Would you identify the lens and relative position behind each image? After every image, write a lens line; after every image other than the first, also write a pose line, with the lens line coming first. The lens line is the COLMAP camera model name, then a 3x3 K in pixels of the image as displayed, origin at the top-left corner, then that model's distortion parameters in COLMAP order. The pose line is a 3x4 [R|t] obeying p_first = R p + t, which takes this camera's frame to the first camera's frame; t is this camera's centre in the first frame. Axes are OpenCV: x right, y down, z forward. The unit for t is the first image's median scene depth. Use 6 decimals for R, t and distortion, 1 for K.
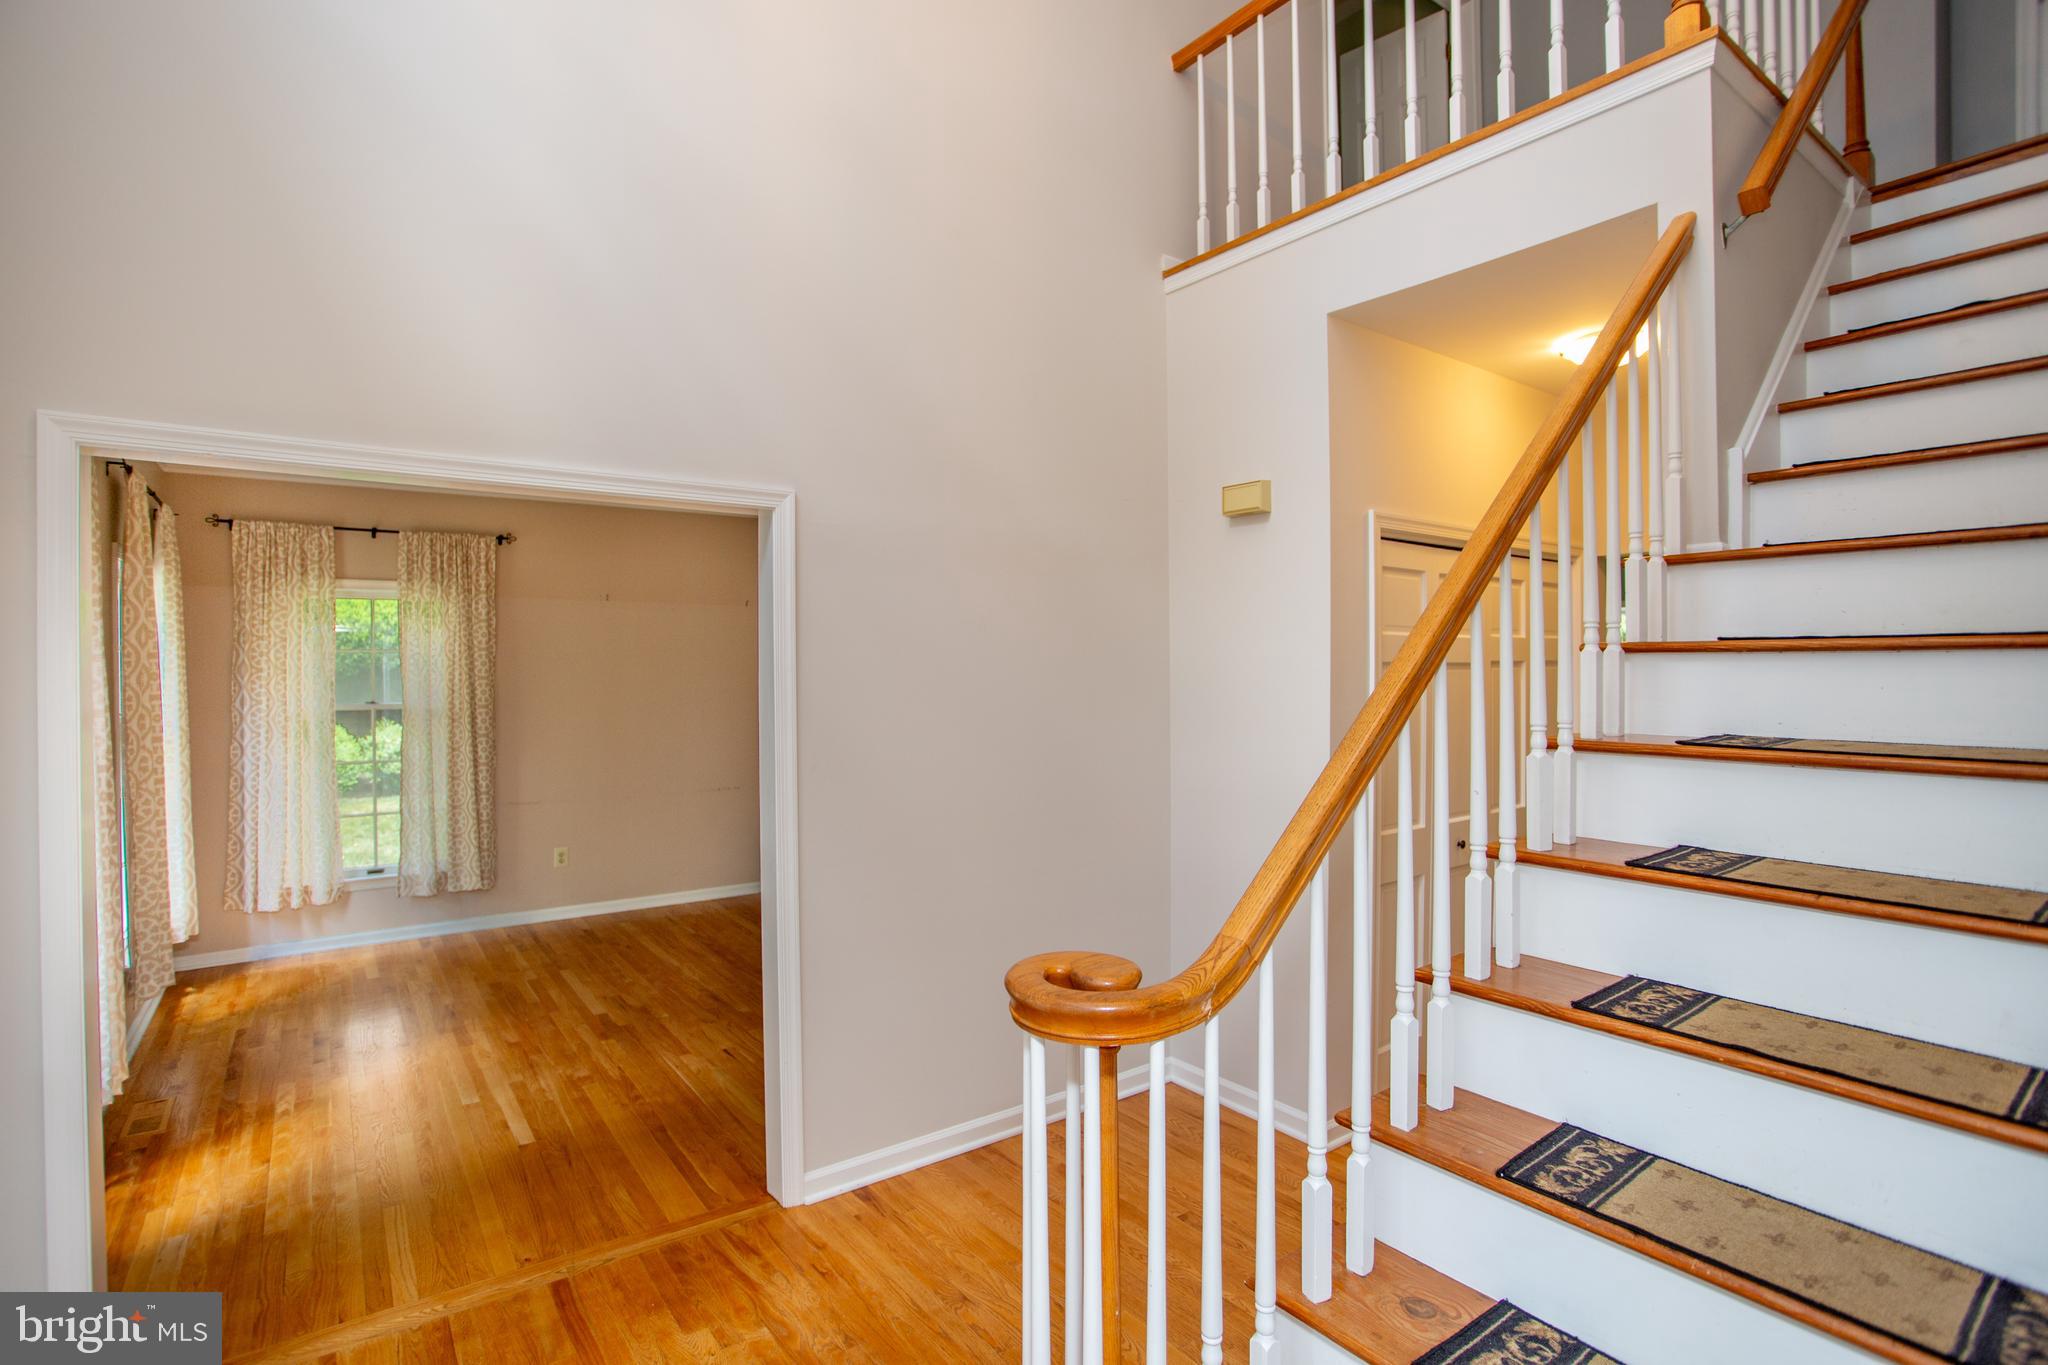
lens RADIAL K [[990.6, 0, 1028.4], [0, 990.6, 676.5], [0, 0, 1]] dist [-0.069002, 0.024671]
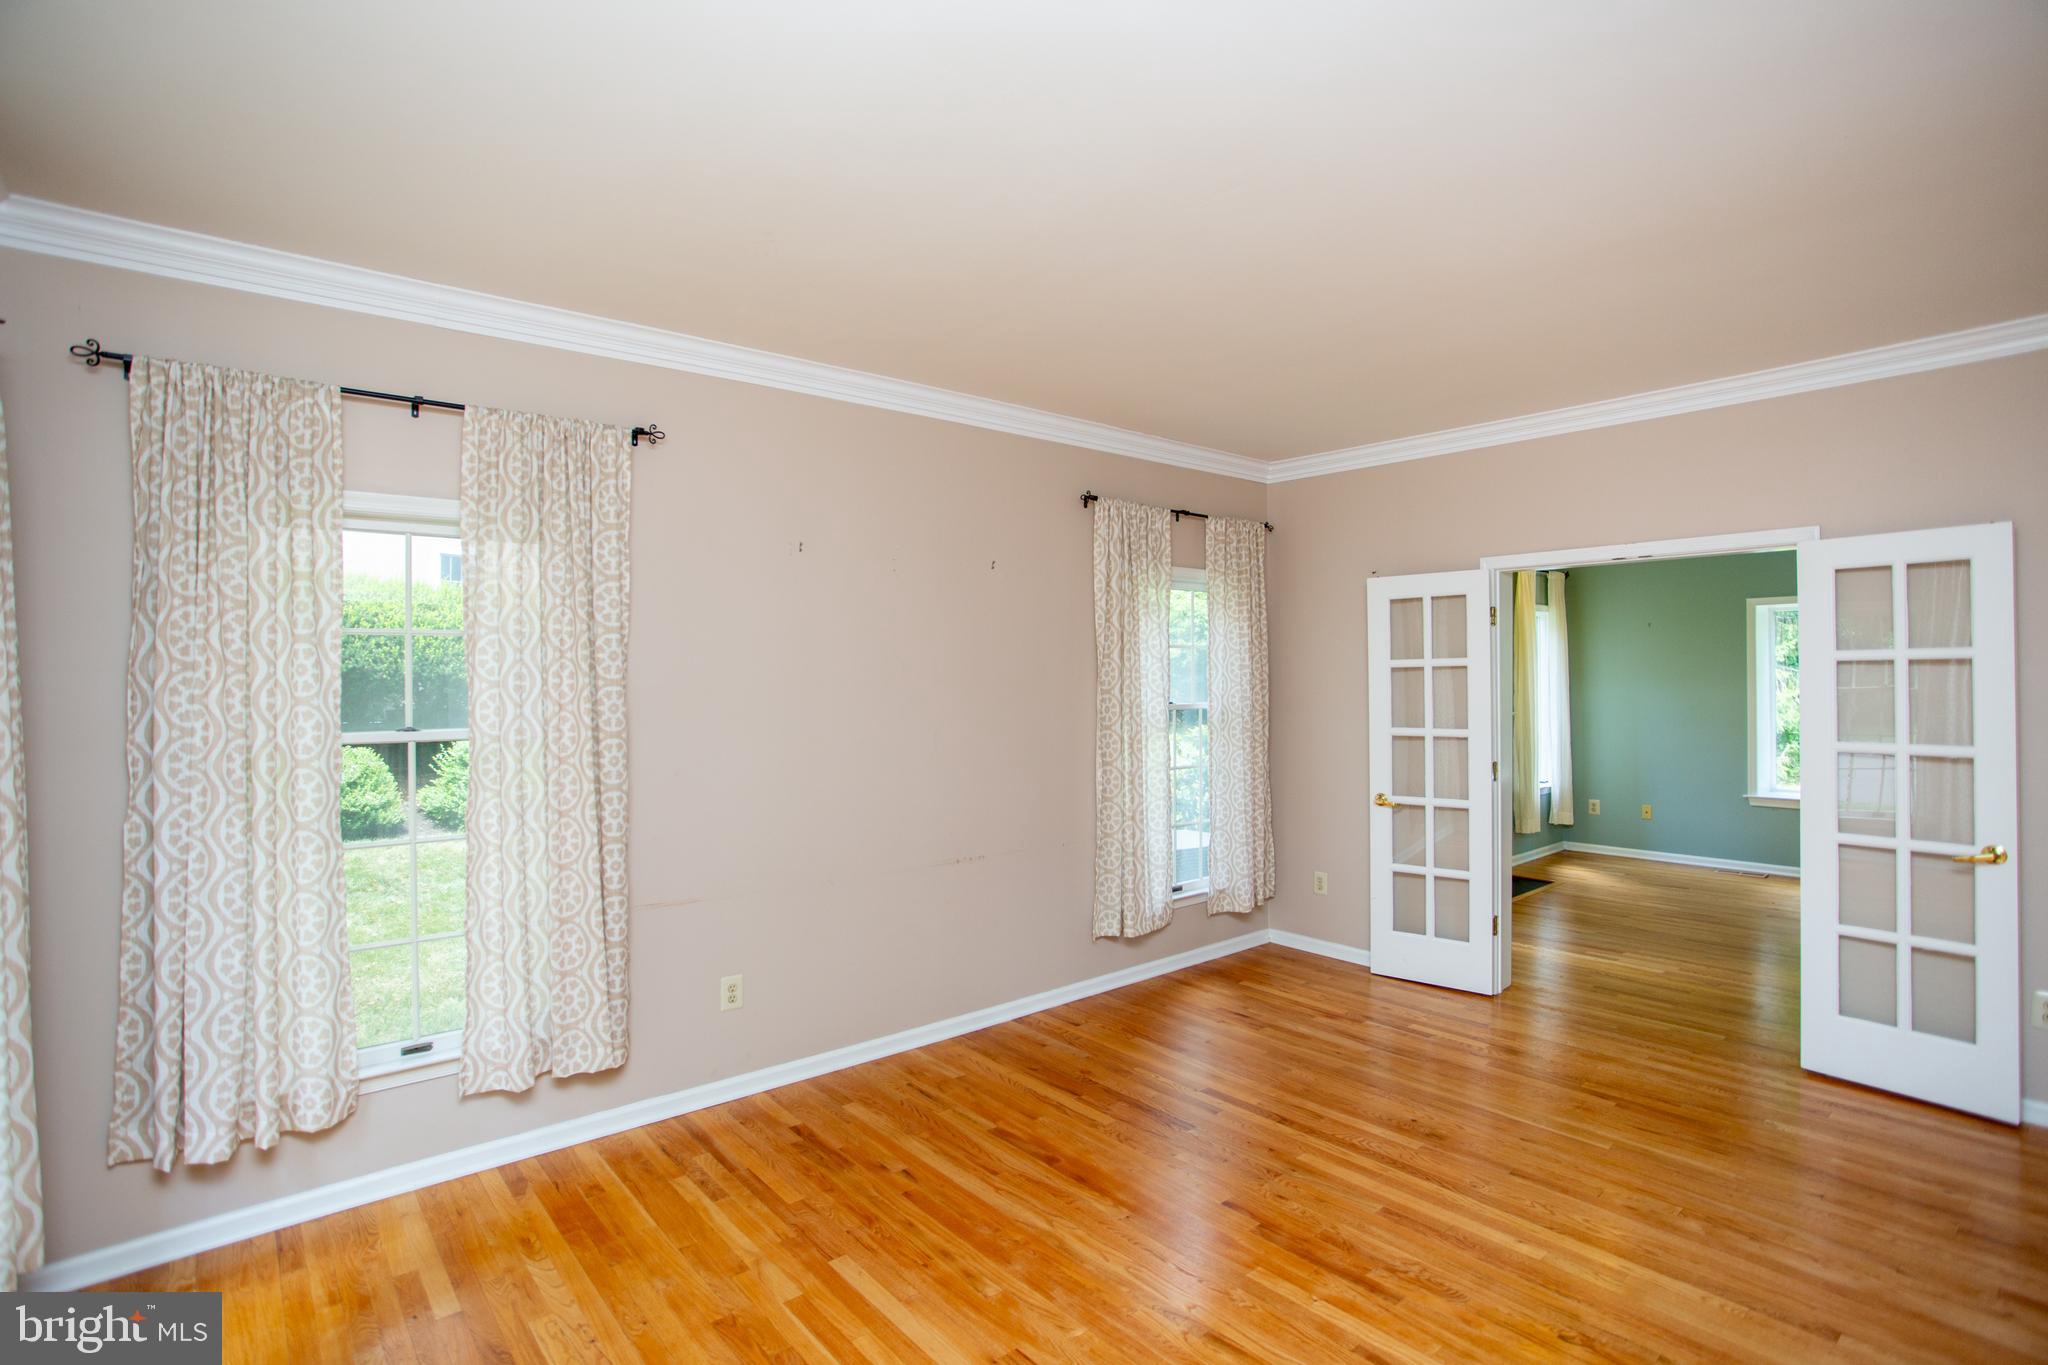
lens RADIAL K [[990.6, 0, 1033.3], [0, 990.6, 680.4], [0, 0, 1]] dist [-0.069002, 0.024671]
pose [[0.997882, -0.004722, 0.064885, -0.407075], [0.005354, 0.999940, -0.009571, 0.007824], [-0.064836, 0.009898, 0.997847, 0.489967]]
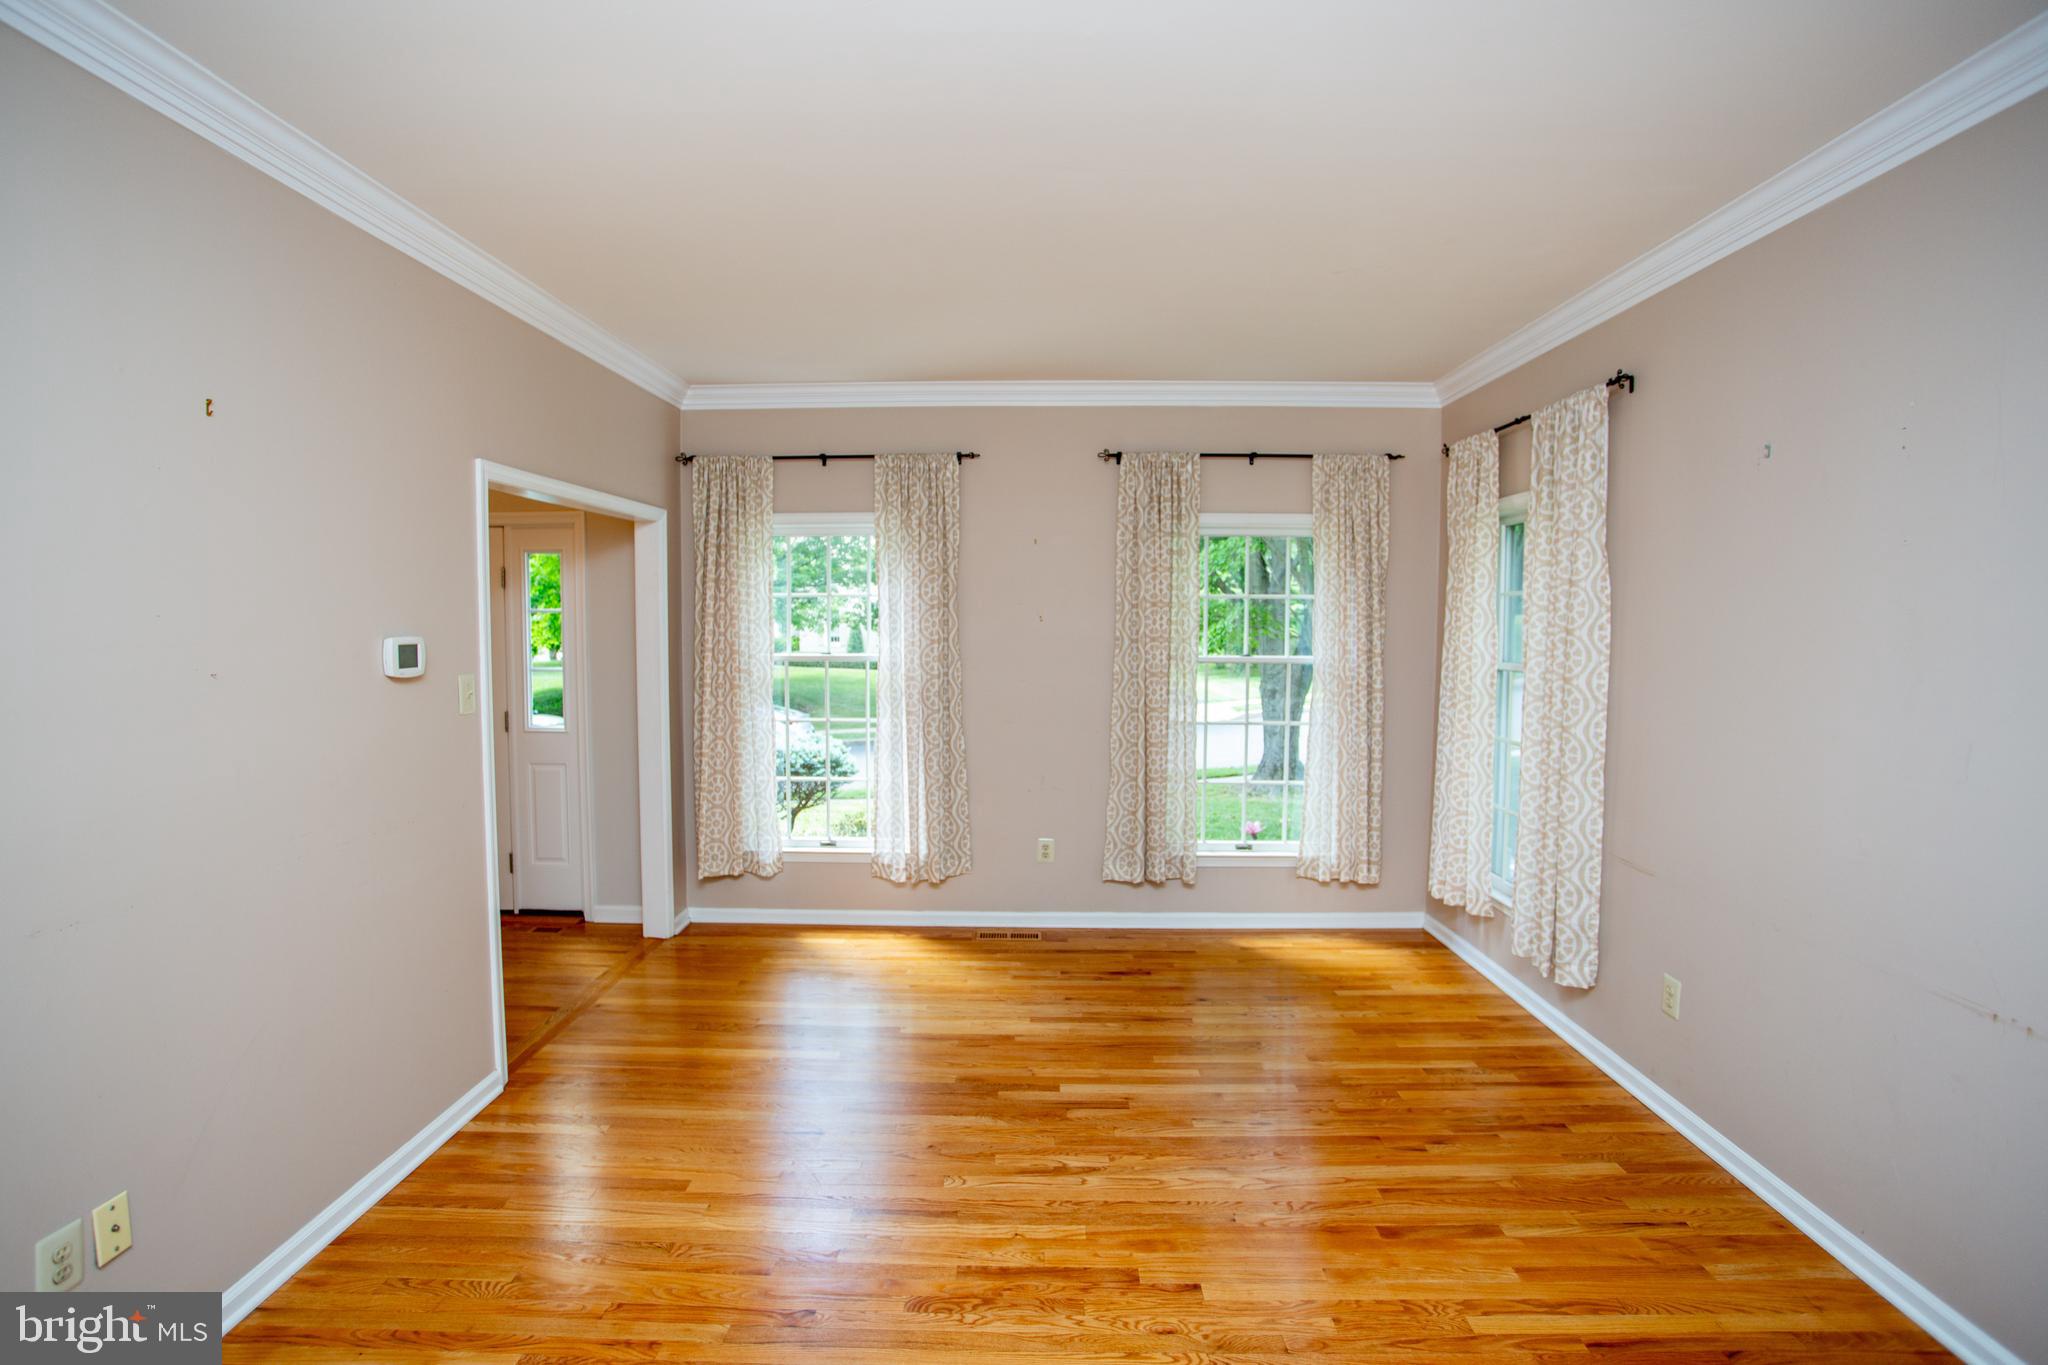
lens RADIAL K [[990.6, 0, 1021.0], [0, 990.6, 686.5], [0, 0, 1]] dist [-0.069002, 0.024671]
pose [[-0.611832, 0.063290, -0.788451, 0.128888], [-0.004327, 0.996511, 0.083349, -0.017922], [0.790976, 0.054407, -0.609424, 1.235246]]
